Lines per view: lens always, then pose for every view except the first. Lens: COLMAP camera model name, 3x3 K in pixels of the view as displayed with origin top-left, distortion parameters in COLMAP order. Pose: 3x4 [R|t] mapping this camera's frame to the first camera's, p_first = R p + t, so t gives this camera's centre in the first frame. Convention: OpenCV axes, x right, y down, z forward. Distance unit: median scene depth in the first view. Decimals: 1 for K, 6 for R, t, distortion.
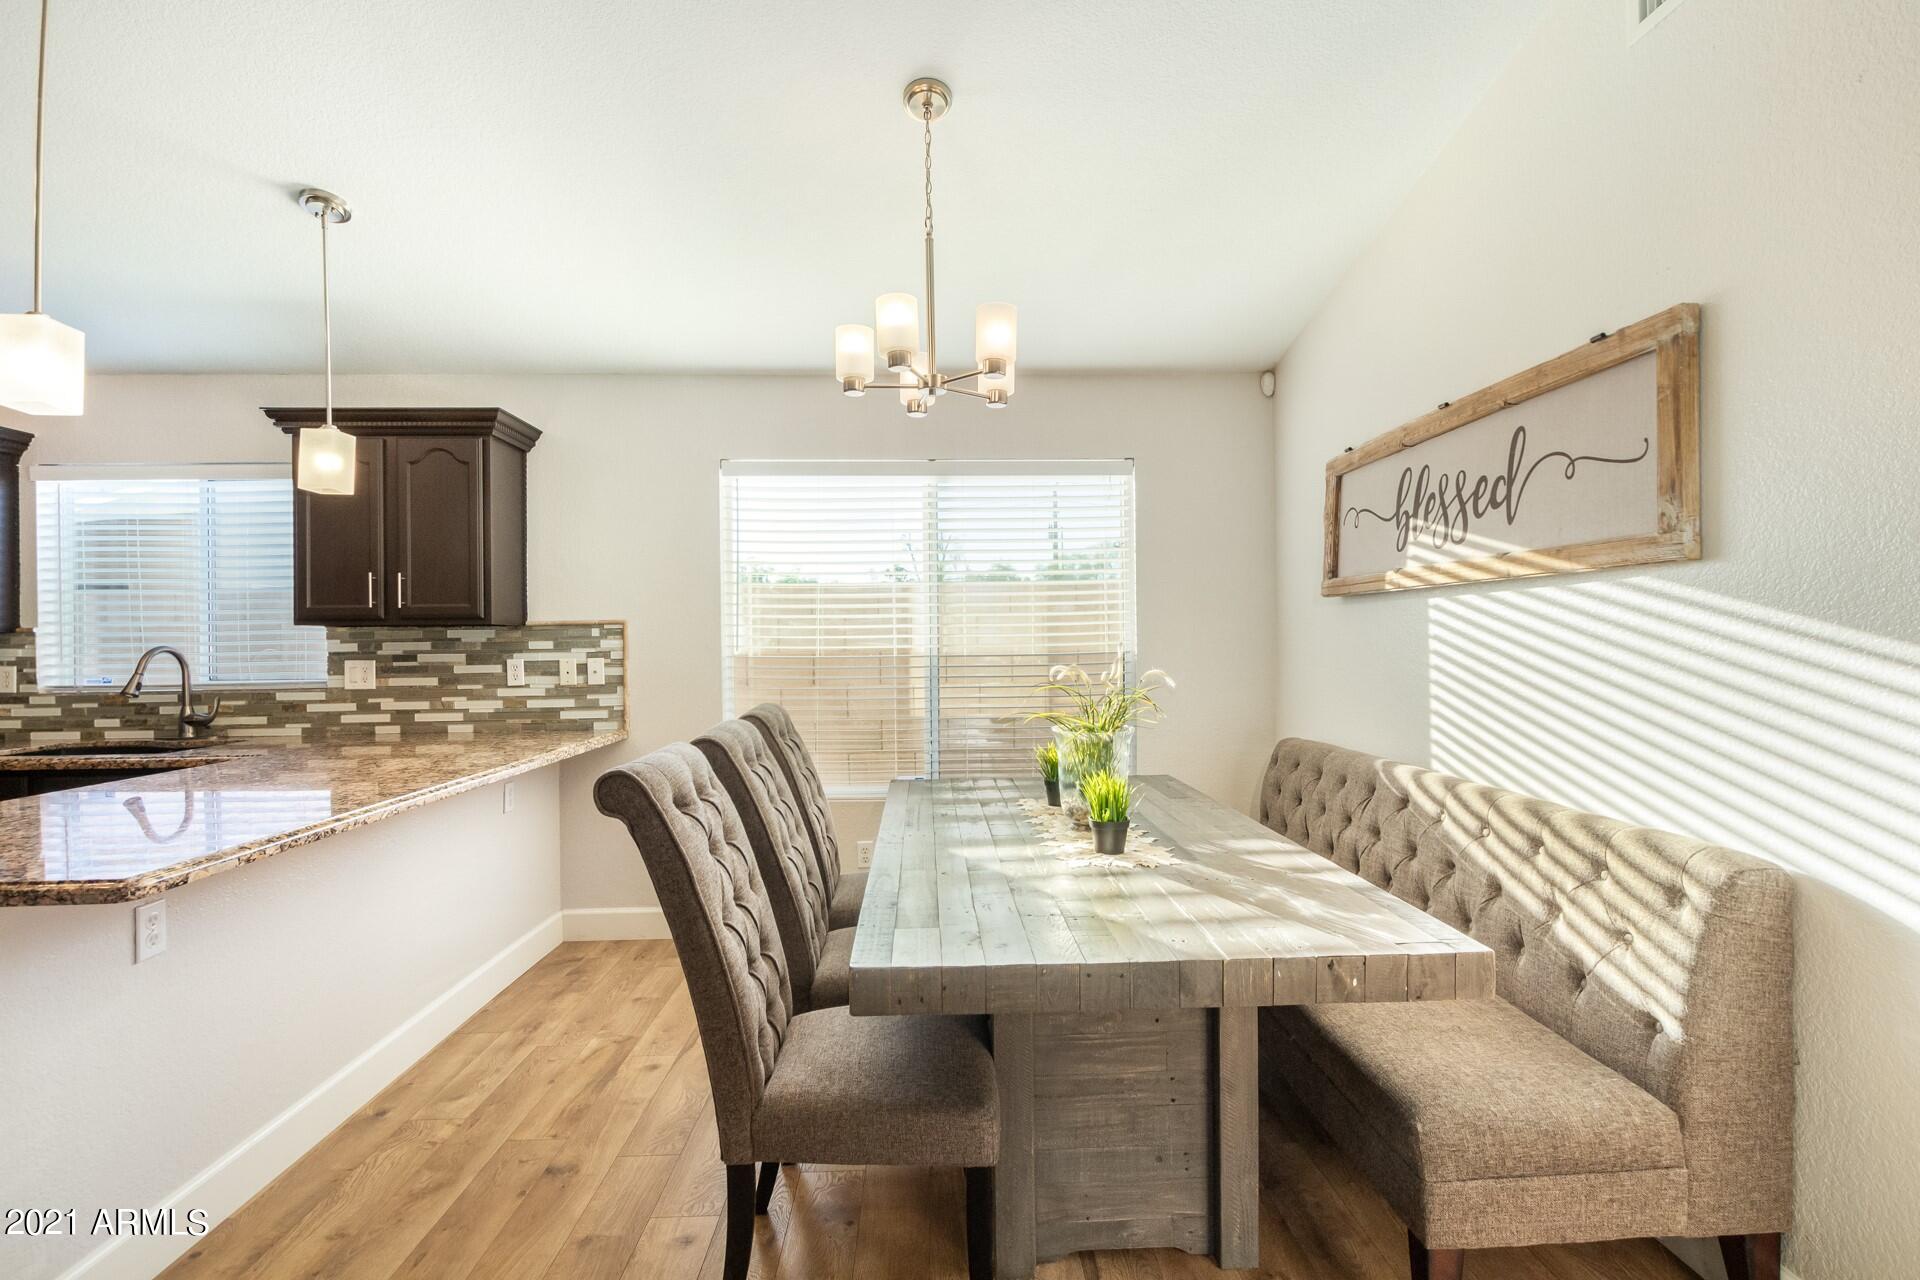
lens RADIAL K [[892.1, 0, 953.8], [0, 892.1, 649.5], [0, 0, 1]] dist [-0.001169, 0.001391]
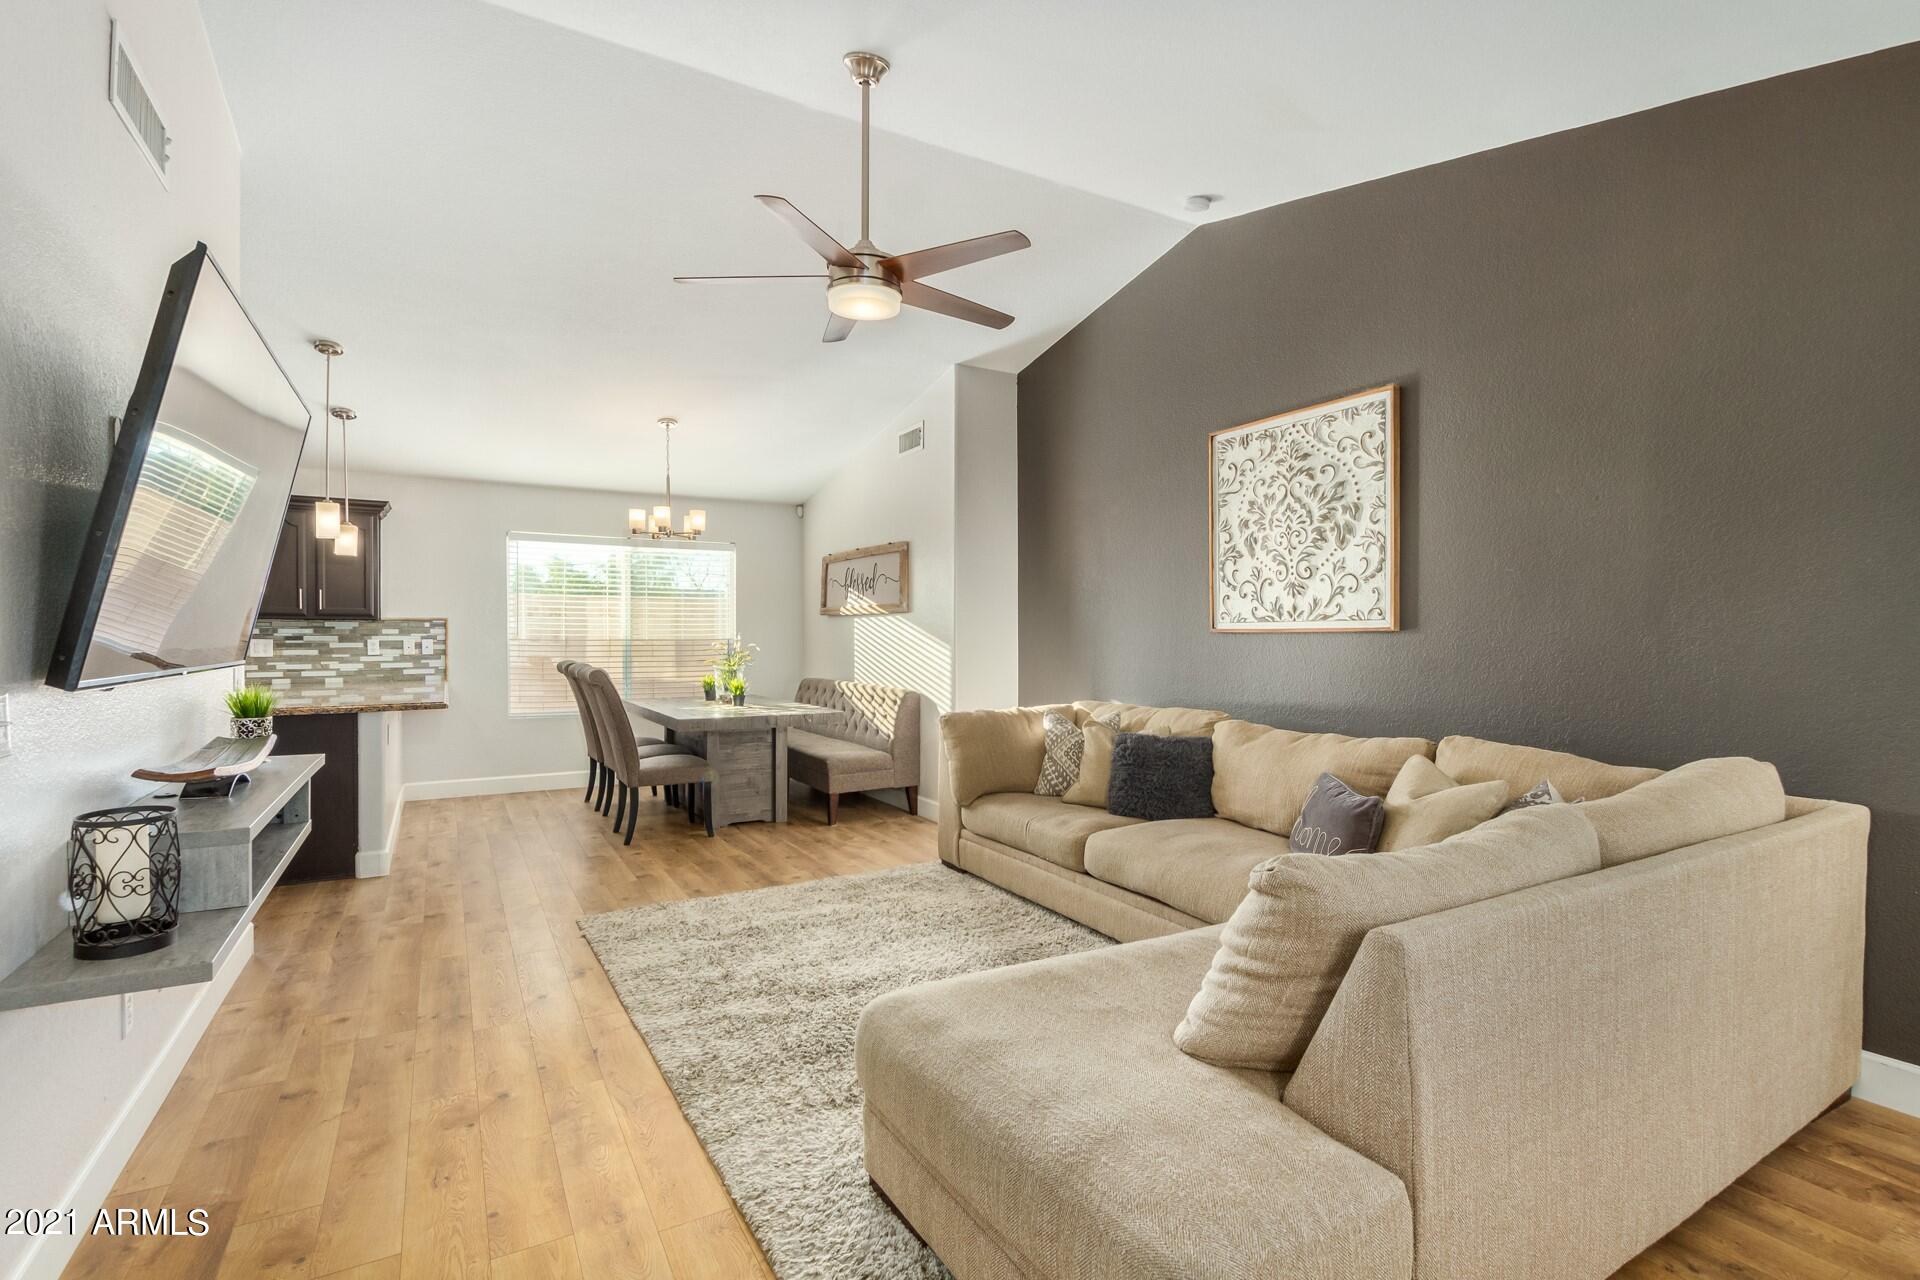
lens RADIAL K [[892.1, 0, 974.5], [0, 892.1, 647.6], [0, 0, 1]] dist [-0.001169, 0.001391]
pose [[0.873317, 0.004955, 0.487127, -0.320204], [-0.006727, 0.999976, 0.001888, 0.015695], [-0.487106, -0.004925, 0.873329, -1.071316]]
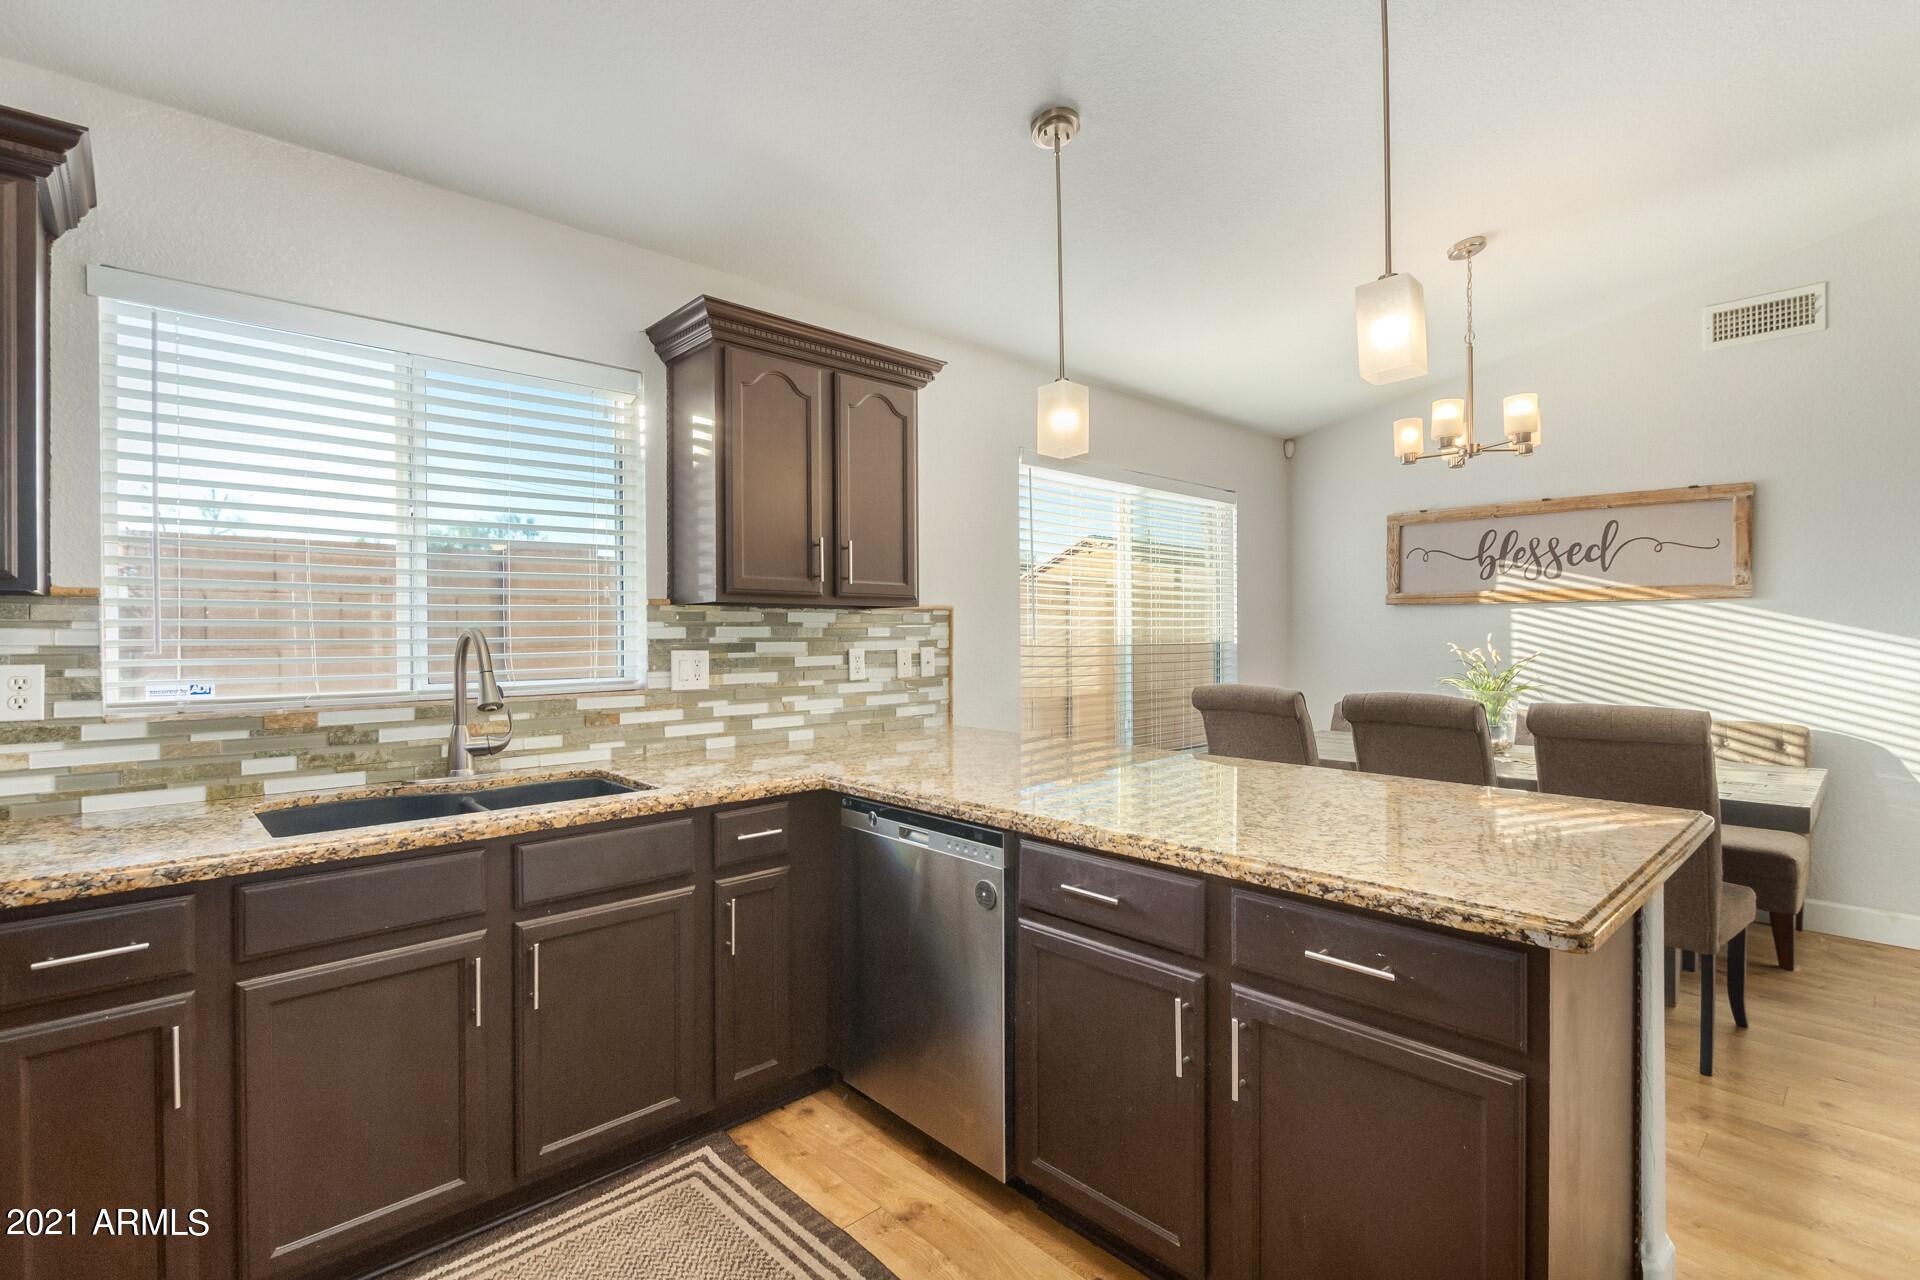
lens RADIAL K [[892.1, 0, 968.9], [0, 892.1, 640.3], [0, 0, 1]] dist [-0.001169, 0.001391]
pose [[0.750941, 0.003754, 0.660359, -0.979633], [0.000126, 0.999983, -0.005827, 0.008036], [-0.660369, 0.004459, 0.750928, 0.297868]]
